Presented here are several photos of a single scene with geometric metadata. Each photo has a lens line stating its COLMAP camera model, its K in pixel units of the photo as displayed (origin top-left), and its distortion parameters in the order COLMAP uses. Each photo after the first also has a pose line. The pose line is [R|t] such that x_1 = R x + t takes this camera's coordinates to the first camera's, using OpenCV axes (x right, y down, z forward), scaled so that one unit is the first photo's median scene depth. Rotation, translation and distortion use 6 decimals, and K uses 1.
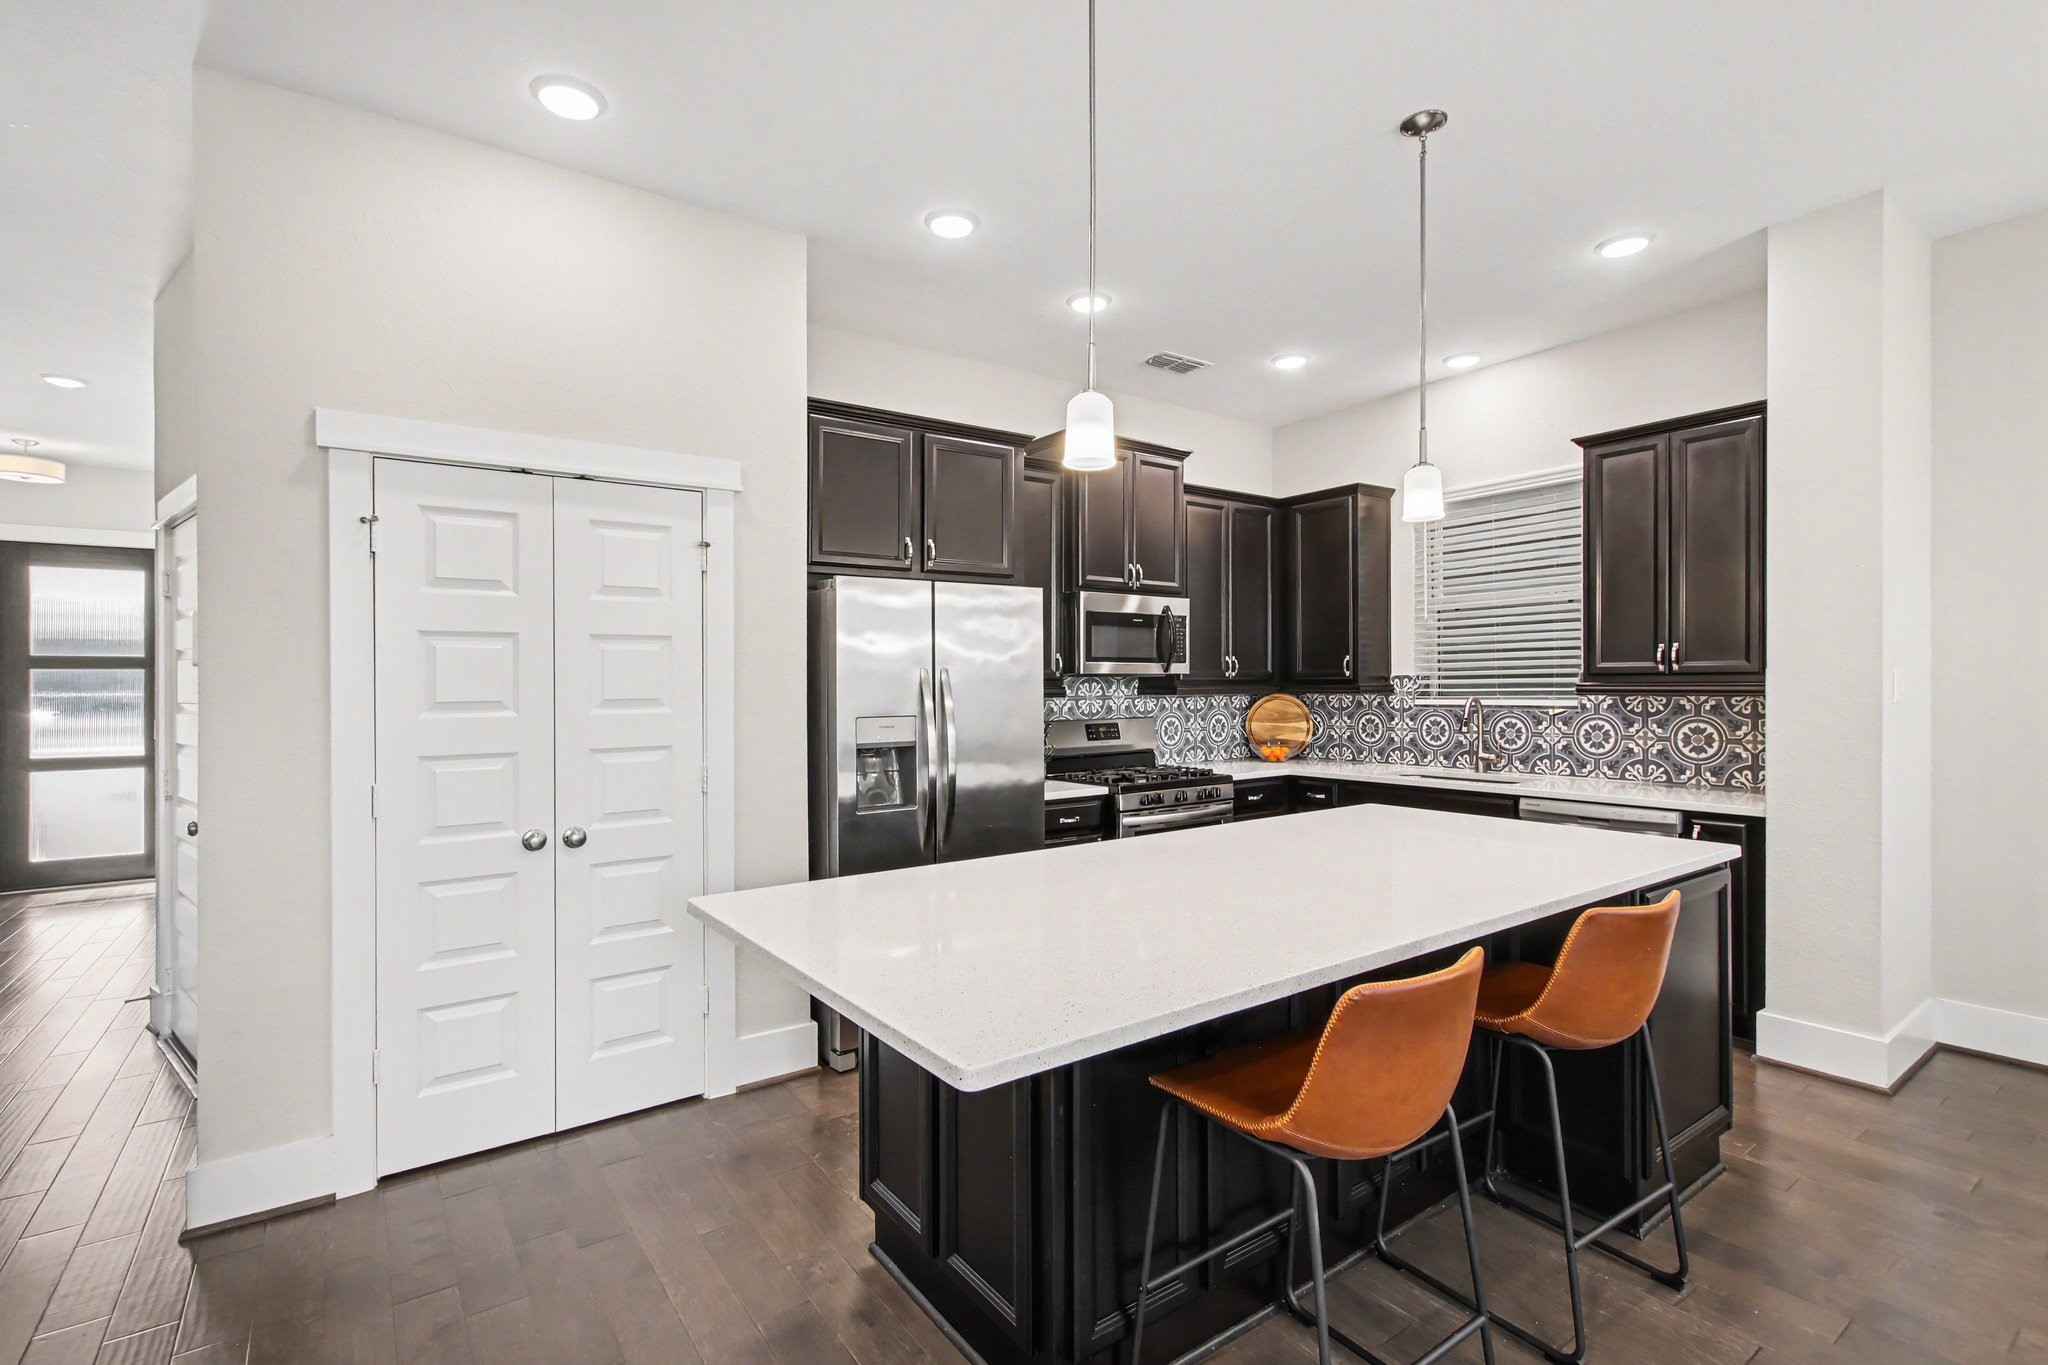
lens RADIAL K [[939.7, 0, 1003.2], [0, 939.7, 682.9], [0, 0, 1]] dist [0.002797, -0.000374]
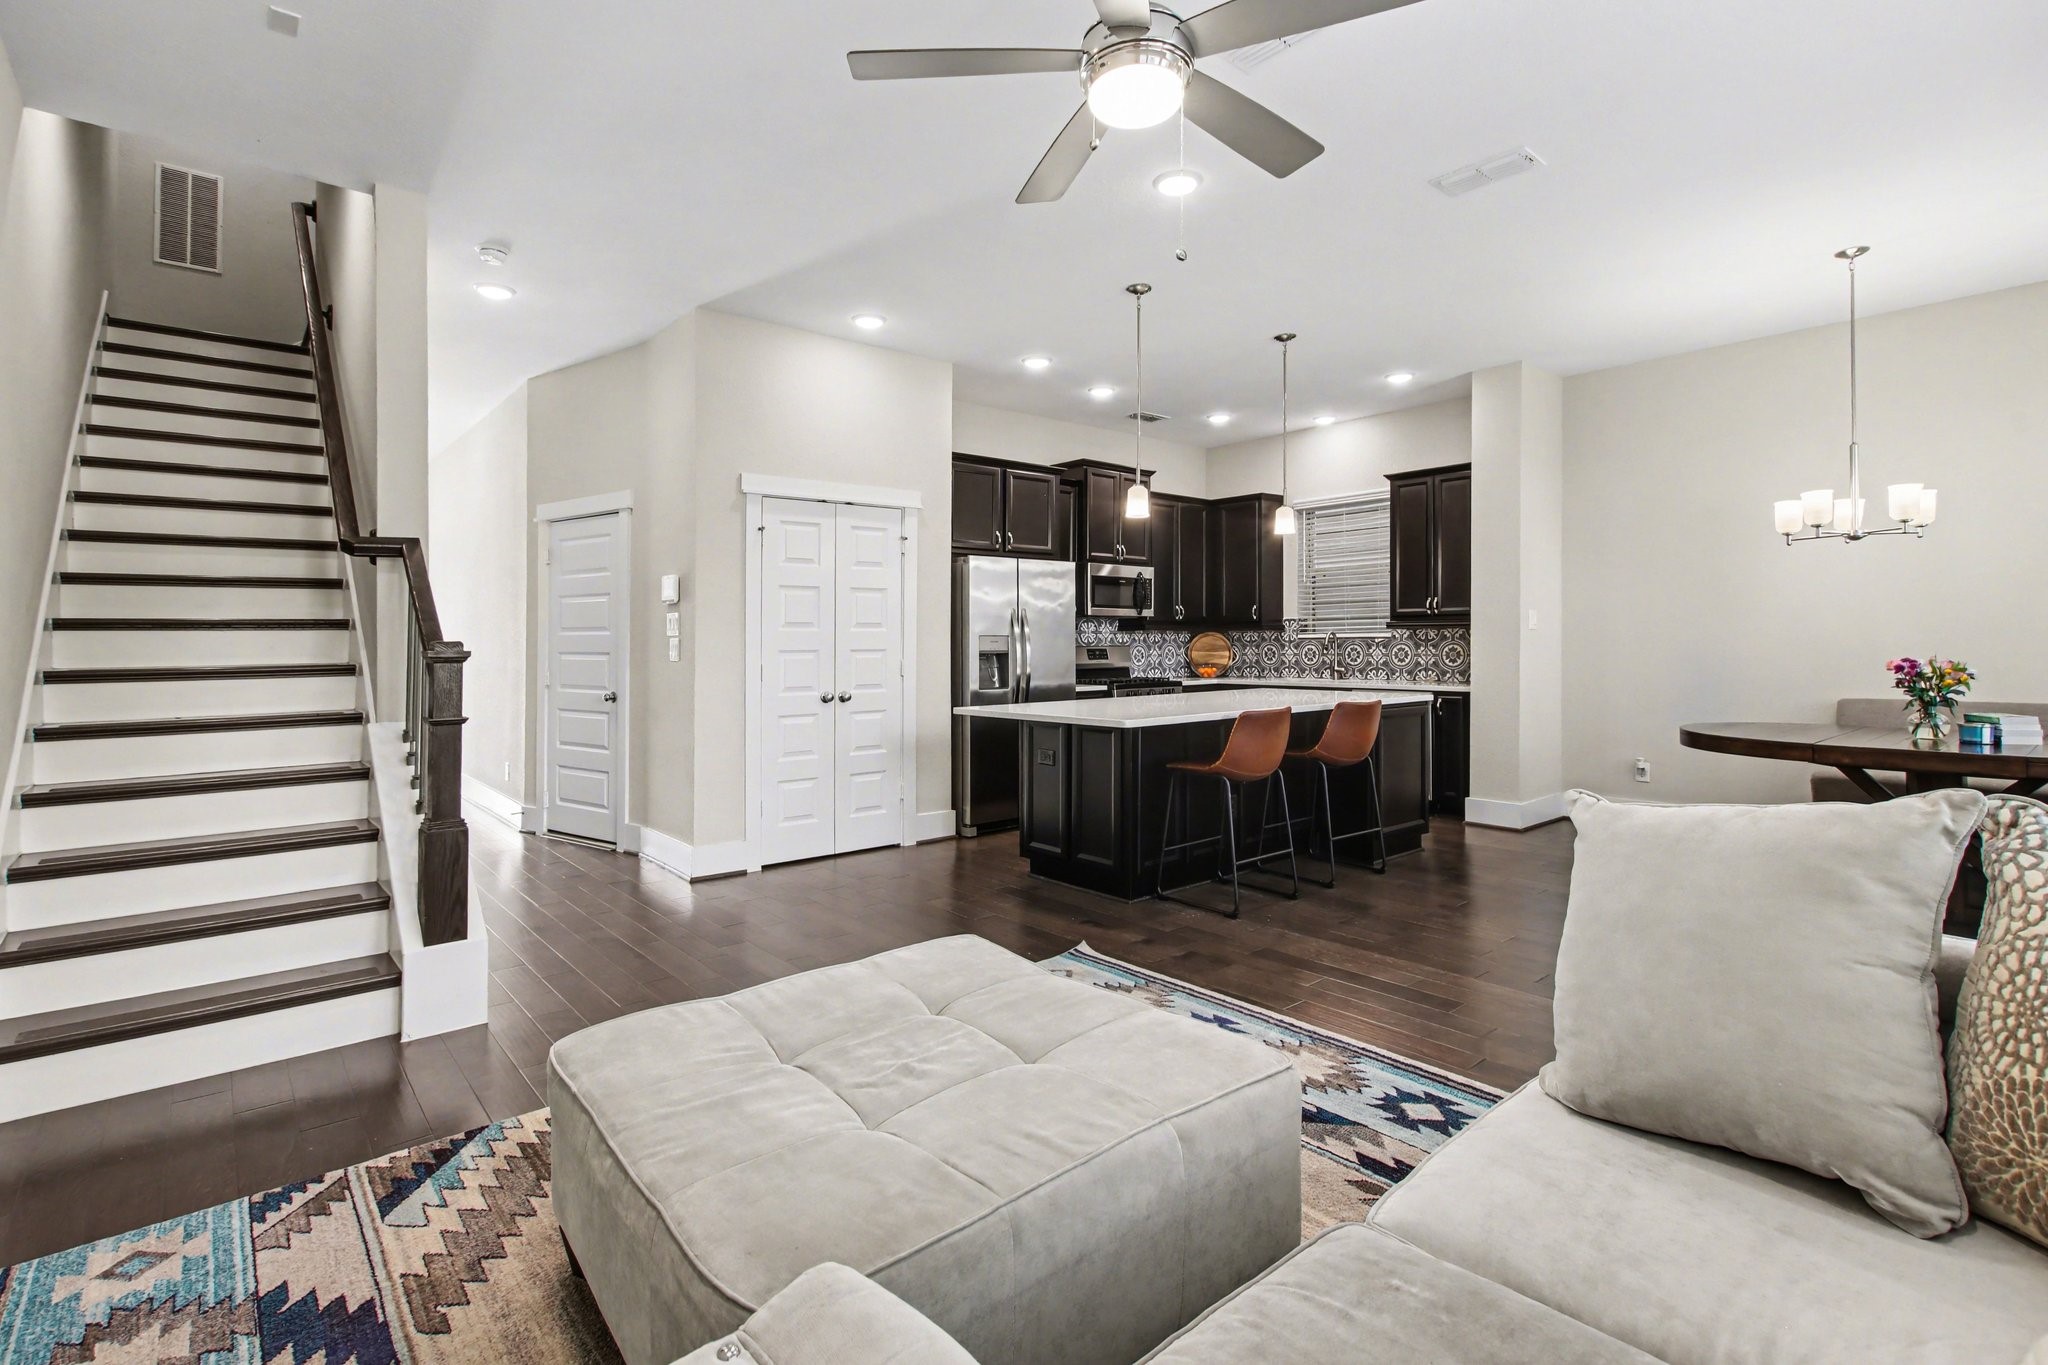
lens RADIAL K [[975.0, 0, 1009.4], [0, 975.0, 641.5], [0, 0, 1]] dist [0.001175, 0.000720]
pose [[0.995957, 0.002506, 0.089796, -0.208126], [-0.002452, 0.999997, -0.000713, 0.038152], [-0.089798, 0.000490, 0.995960, -0.653258]]
